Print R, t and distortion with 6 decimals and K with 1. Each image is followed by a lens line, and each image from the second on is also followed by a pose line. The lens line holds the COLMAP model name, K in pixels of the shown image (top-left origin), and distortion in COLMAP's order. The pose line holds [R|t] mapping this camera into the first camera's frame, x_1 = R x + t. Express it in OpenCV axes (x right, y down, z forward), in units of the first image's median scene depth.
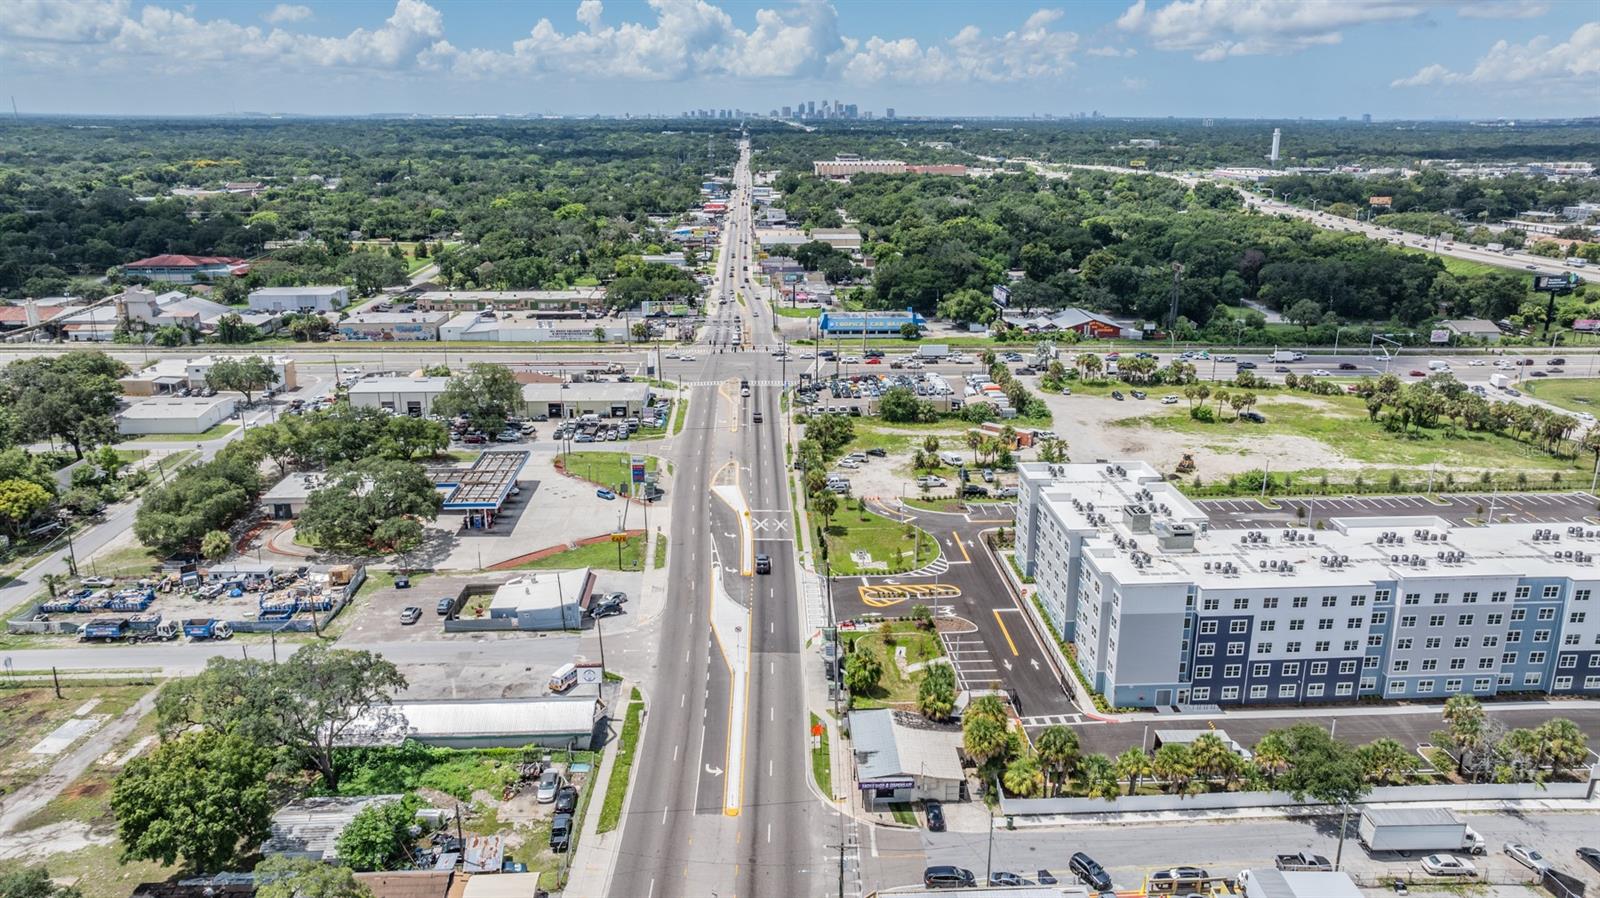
lens RADIAL K [[1124.0, 0, 800.0], [0, 1124.0, 449.0], [0, 0, 1]] dist [-0.007263, -0.002774]
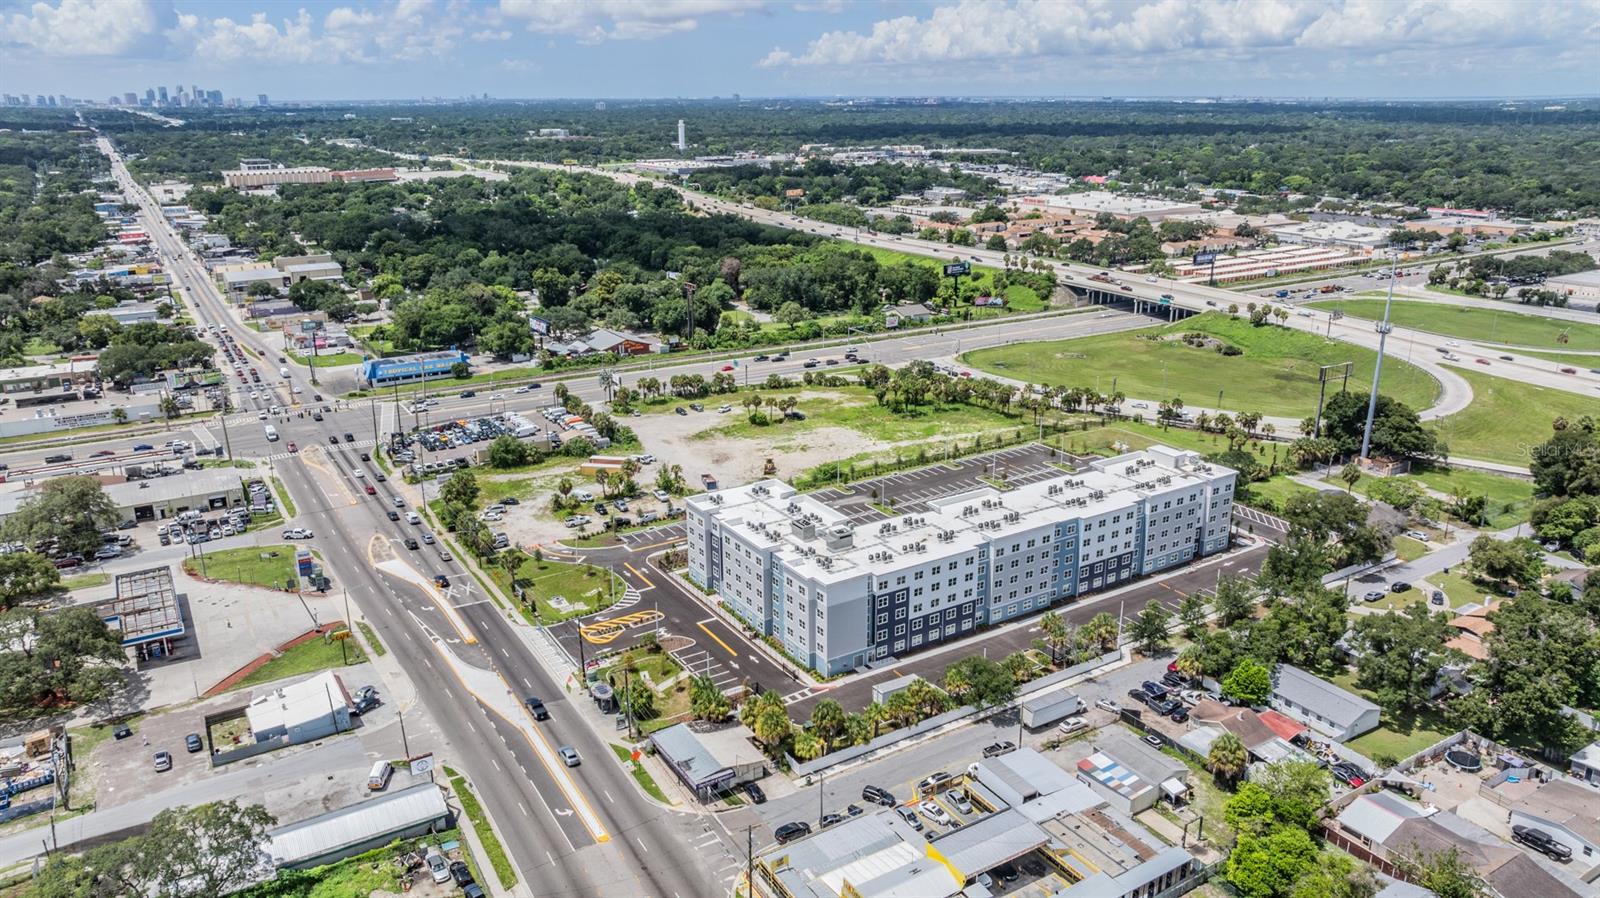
lens RADIAL K [[1124.0, 0, 800.0], [0, 1124.0, 449.0], [0, 0, 1]] dist [-0.007263, -0.002774]
pose [[0.875300, -0.153164, 0.458684, -0.260796], [0.147367, 0.987884, 0.048658, -0.086055], [-0.460579, 0.025004, 0.887266, -0.132600]]
